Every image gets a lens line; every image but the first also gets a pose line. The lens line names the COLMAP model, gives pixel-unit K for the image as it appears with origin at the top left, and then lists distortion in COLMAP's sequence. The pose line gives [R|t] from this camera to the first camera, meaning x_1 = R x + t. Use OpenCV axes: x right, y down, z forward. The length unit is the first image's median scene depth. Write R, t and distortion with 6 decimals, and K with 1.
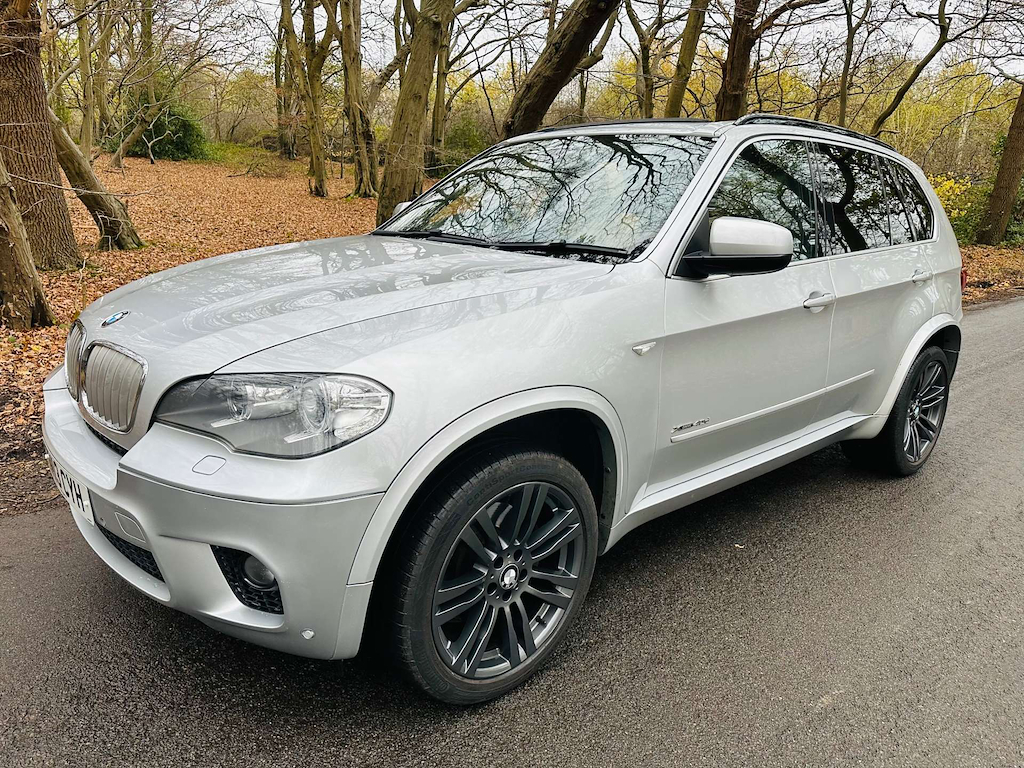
lens RADIAL K [[854.1, 0, 512.3], [0, 854.1, 402.3], [0, 0, 1]] dist [0.176917, -0.334859]
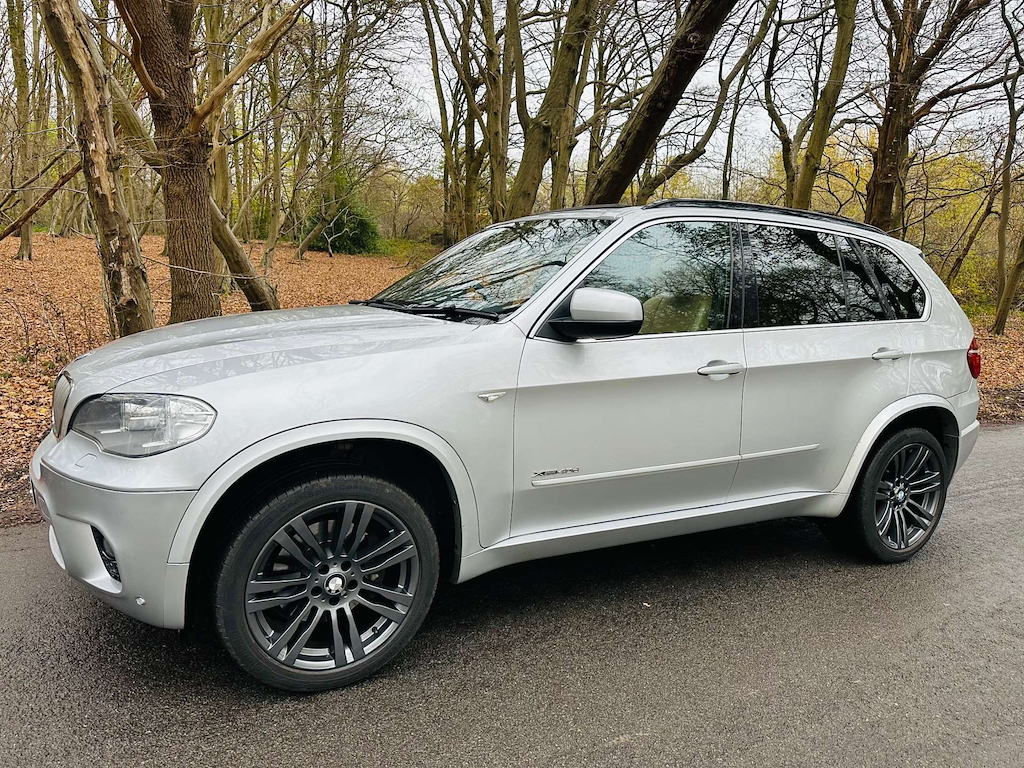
lens RADIAL K [[895.9, 0, 512.0], [0, 895.9, 384.0], [0, 0, 1]] dist [0.121329, -0.217430]
pose [[0.963166, 0.033631, -0.266794, 0.481569], [-0.068353, 0.990180, -0.121946, 0.061133], [0.260073, 0.135691, 0.956007, -0.123420]]
